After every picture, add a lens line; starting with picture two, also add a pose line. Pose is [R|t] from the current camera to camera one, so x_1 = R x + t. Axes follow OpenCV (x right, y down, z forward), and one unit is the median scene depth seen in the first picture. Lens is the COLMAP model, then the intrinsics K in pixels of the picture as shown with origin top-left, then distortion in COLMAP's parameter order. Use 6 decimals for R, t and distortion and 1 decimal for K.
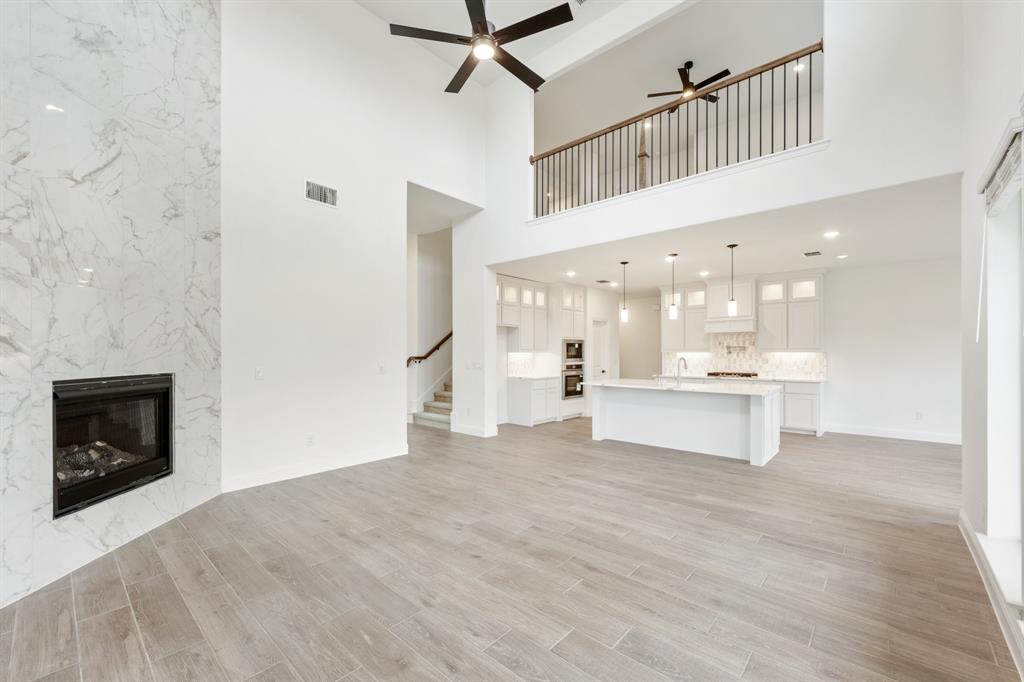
lens RADIAL K [[415.8, 0, 516.8], [0, 415.8, 352.1], [0, 0, 1]] dist [0.002461, -0.001351]
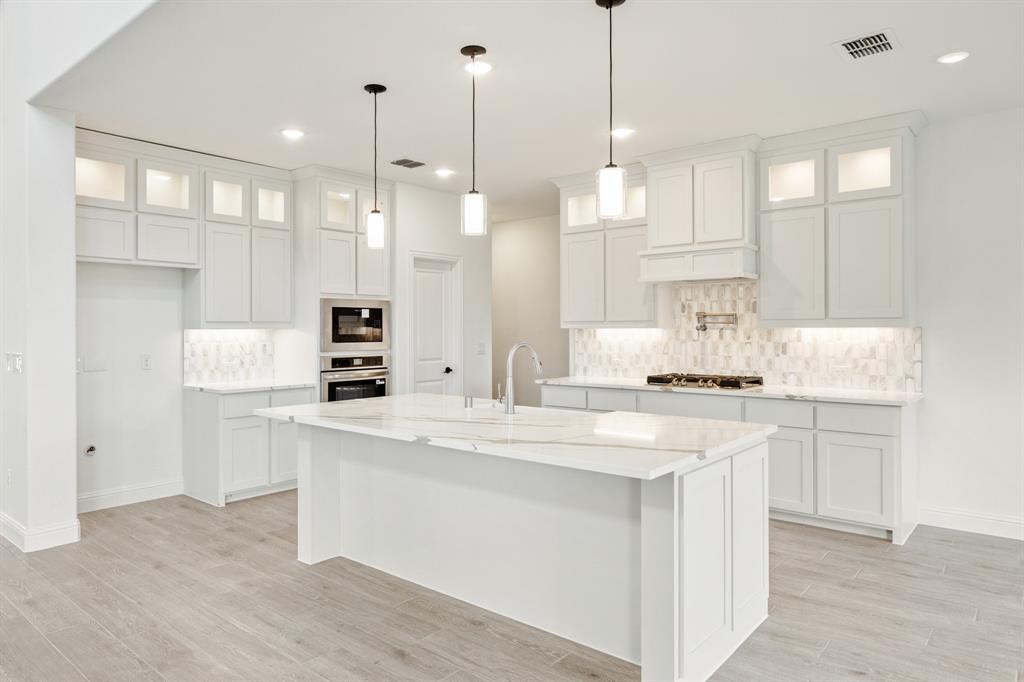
lens RADIAL K [[651.3, 0, 475.3], [0, 651.3, 327.2], [0, 0, 1]] dist [-0.005536, -0.002970]
pose [[0.999997, -0.001988, 0.001055, 0.533427], [0.001989, 0.999998, -0.000987, 0.000390], [-0.001053, 0.000989, 0.999999, 0.637808]]
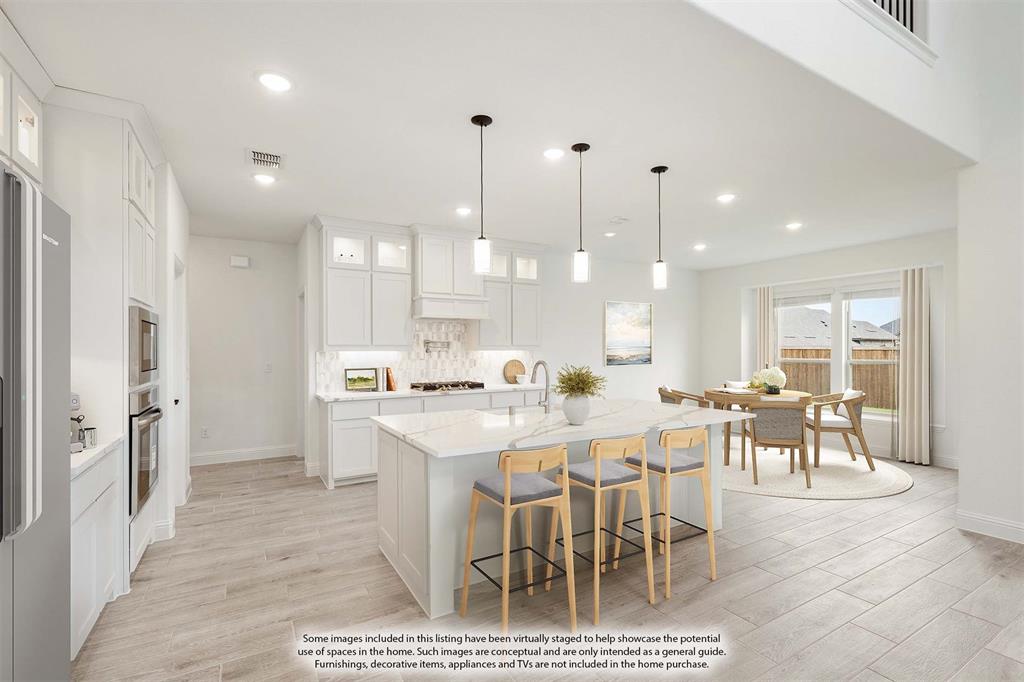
lens RADIAL K [[466.0, 0, 509.0], [0, 466.0, 349.6], [0, 0, 1]] dist [-0.003502, -0.002571]
pose [[0.313422, 0.000547, 0.949614, -0.225440], [0.000560, 1.000000, -0.000761, -0.000260], [-0.949614, 0.000771, 0.313422, 1.288393]]
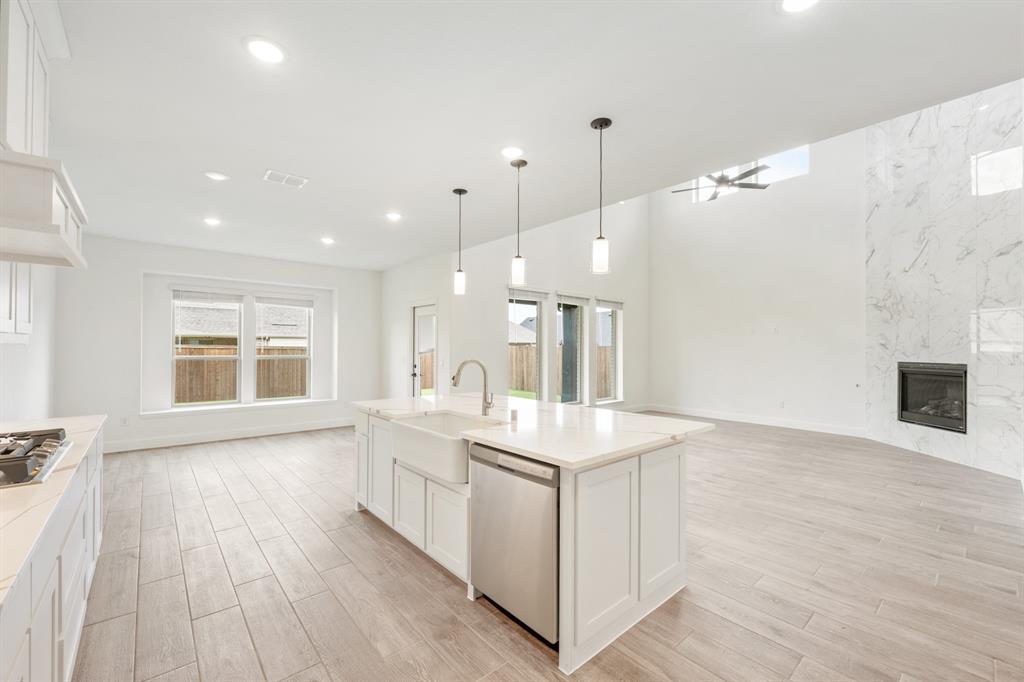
lens RADIAL K [[415.8, 0, 505.9], [0, 415.8, 347.1], [0, 0, 1]] dist [0.002461, -0.001351]
pose [[-0.989852, -0.003619, 0.142055, 0.444934], [-0.004187, 0.999984, -0.003702, 0.002523], [-0.142039, -0.004259, -0.989852, 2.159805]]
